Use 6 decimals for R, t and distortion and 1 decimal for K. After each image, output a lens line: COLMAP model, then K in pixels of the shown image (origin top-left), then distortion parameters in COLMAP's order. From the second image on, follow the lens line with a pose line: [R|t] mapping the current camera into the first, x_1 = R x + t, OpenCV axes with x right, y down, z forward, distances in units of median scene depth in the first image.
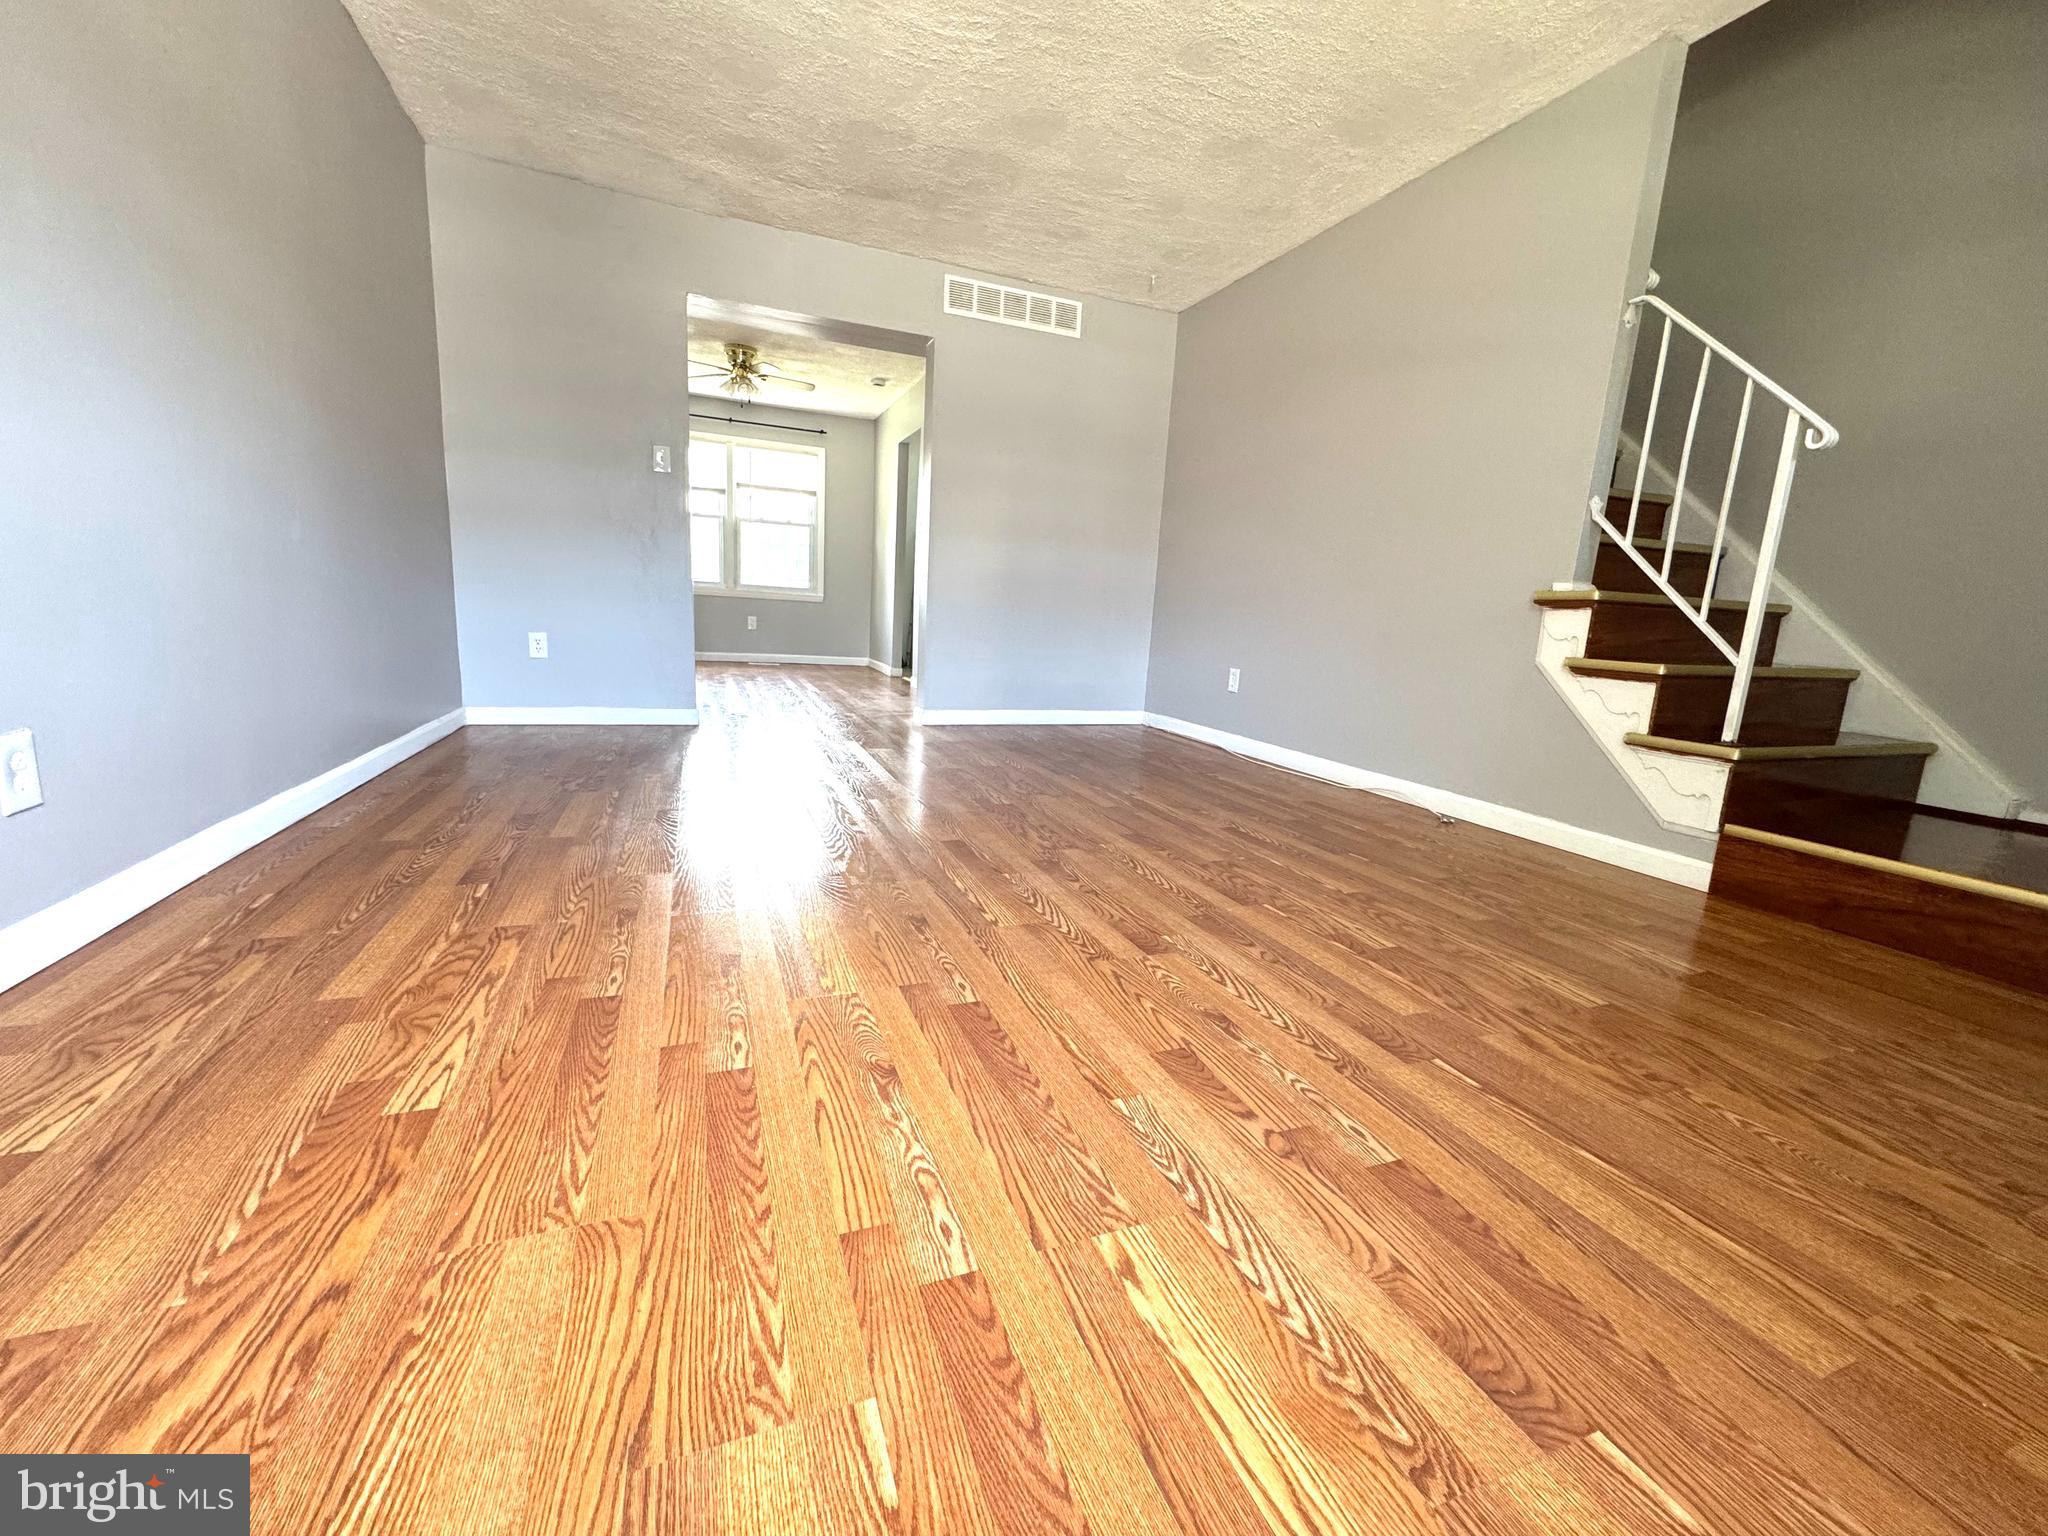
lens RADIAL K [[824.6, 0, 1031.3], [0, 824.6, 772.4], [0, 0, 1]] dist [-0.002935, 0.000012]
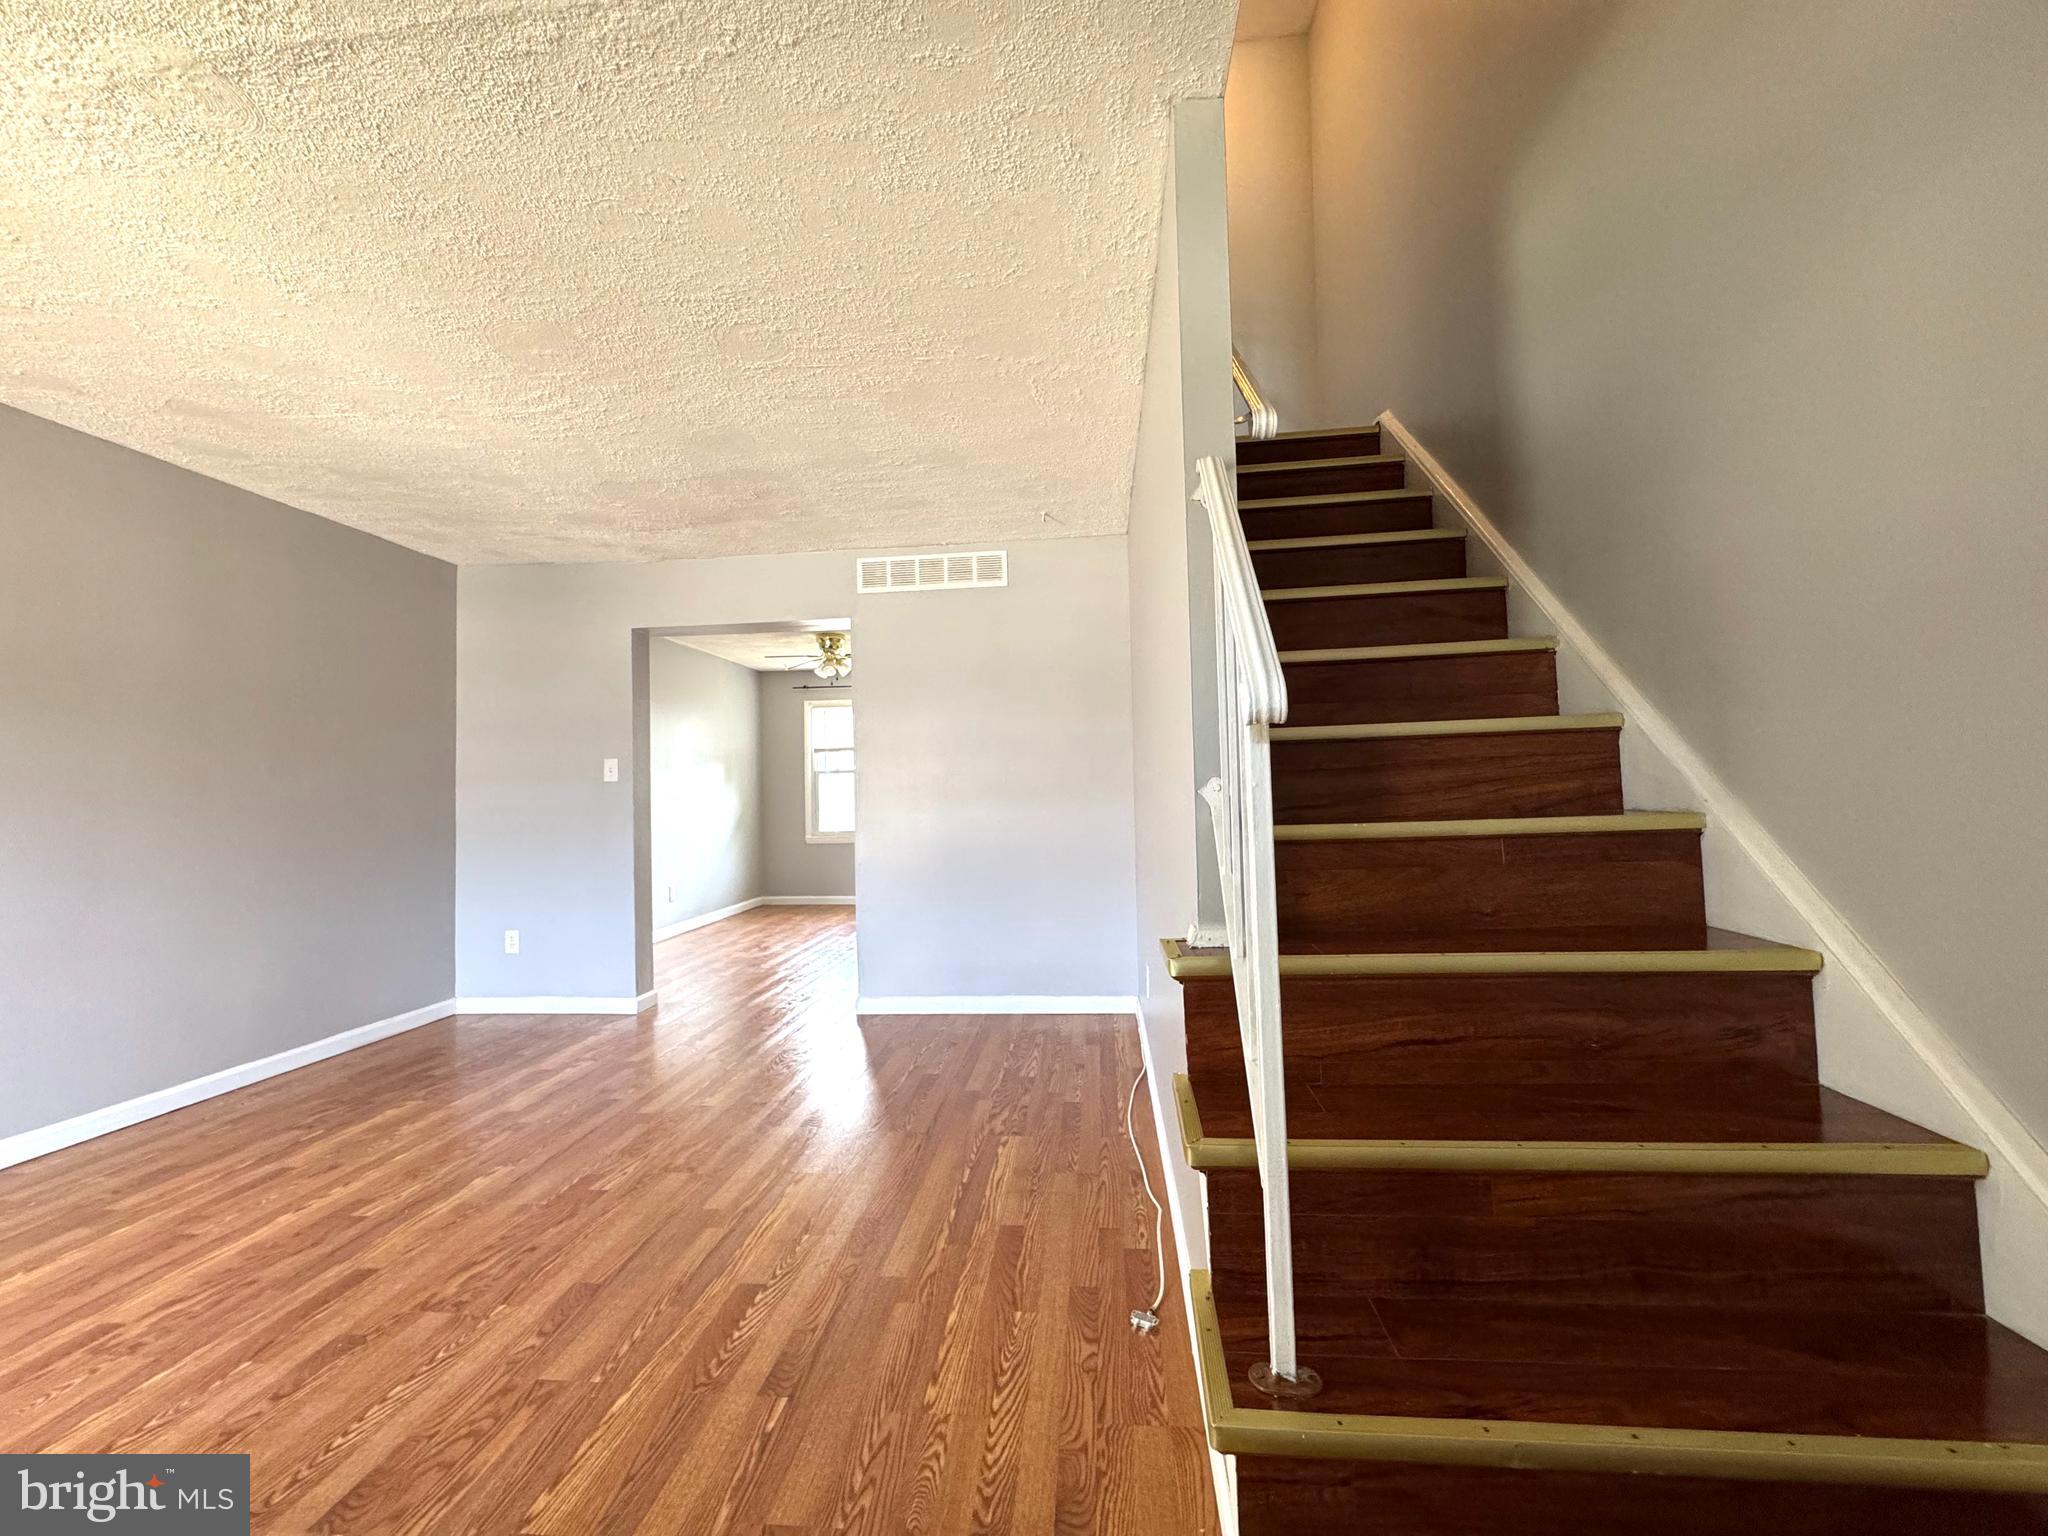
lens RADIAL K [[824.6, 0, 1022.7], [0, 824.6, 766.0], [0, 0, 1]] dist [-0.002935, 0.000012]
pose [[0.886112, -0.092761, -0.454094, 0.563116], [-0.015150, 0.973446, -0.228416, -0.143157], [0.463224, 0.209282, 0.861177, 0.304565]]
